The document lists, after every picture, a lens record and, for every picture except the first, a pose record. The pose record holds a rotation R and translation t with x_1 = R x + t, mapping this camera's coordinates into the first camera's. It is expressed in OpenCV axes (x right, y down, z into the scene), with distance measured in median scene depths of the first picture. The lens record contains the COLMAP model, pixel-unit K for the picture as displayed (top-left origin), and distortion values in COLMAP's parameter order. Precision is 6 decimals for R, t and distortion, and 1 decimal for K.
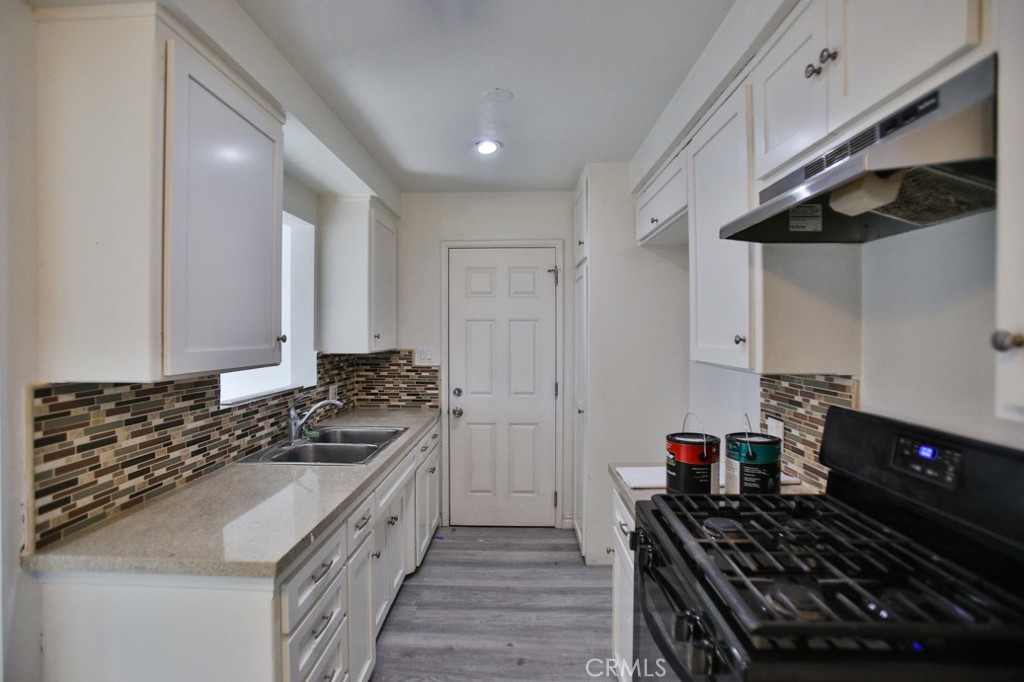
lens RADIAL K [[521.6, 0, 511.2], [0, 521.6, 334.7], [0, 0, 1]] dist [-0.031674, 0.000020]
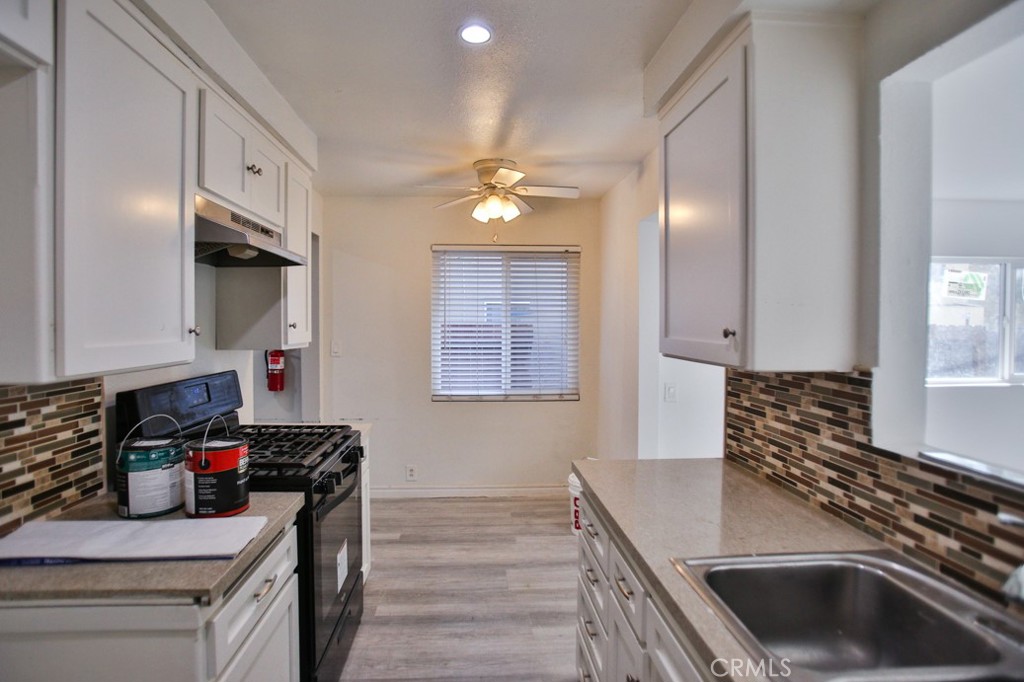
lens RADIAL K [[521.6, 0, 506.7], [0, 521.6, 335.7], [0, 0, 1]] dist [-0.031674, 0.000020]
pose [[-0.996178, 0.001290, -0.087333, -0.064602], [-0.001205, 0.999593, 0.028512, -0.009620], [0.087334, 0.028508, -0.995771, 1.804010]]
